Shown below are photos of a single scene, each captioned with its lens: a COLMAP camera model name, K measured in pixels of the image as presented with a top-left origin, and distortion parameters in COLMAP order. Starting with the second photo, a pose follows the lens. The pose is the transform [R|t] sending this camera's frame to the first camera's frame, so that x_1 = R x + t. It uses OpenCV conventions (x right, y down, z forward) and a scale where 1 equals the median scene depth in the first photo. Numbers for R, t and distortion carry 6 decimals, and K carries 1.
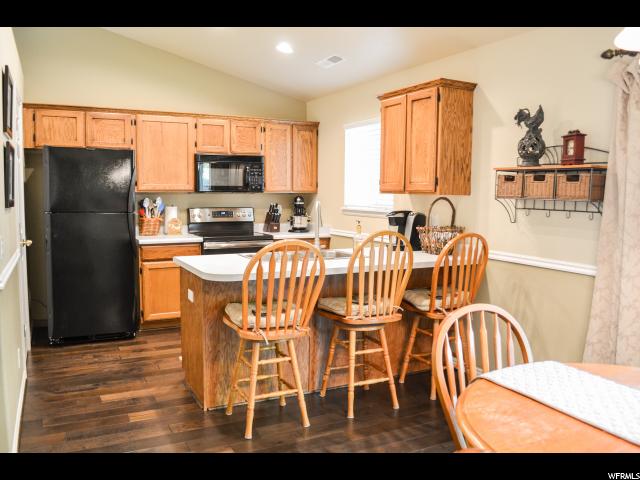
lens RADIAL K [[525.0, 0, 320.0], [0, 525.0, 240.0], [0, 0, 1]] dist [-0.074799, 0.006374]
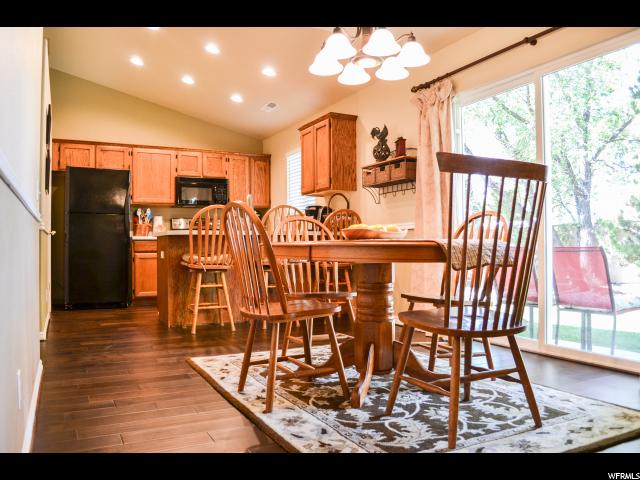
lens RADIAL K [[499.2, 0, 320.0], [0, 499.2, 240.0], [0, 0, 1]] dist [-0.075350, -0.005219]
pose [[0.999832, -0.017214, 0.006330, 0.144864], [0.017774, 0.994529, -0.102934, 0.160232], [-0.004524, 0.103029, 0.994668, -0.310146]]
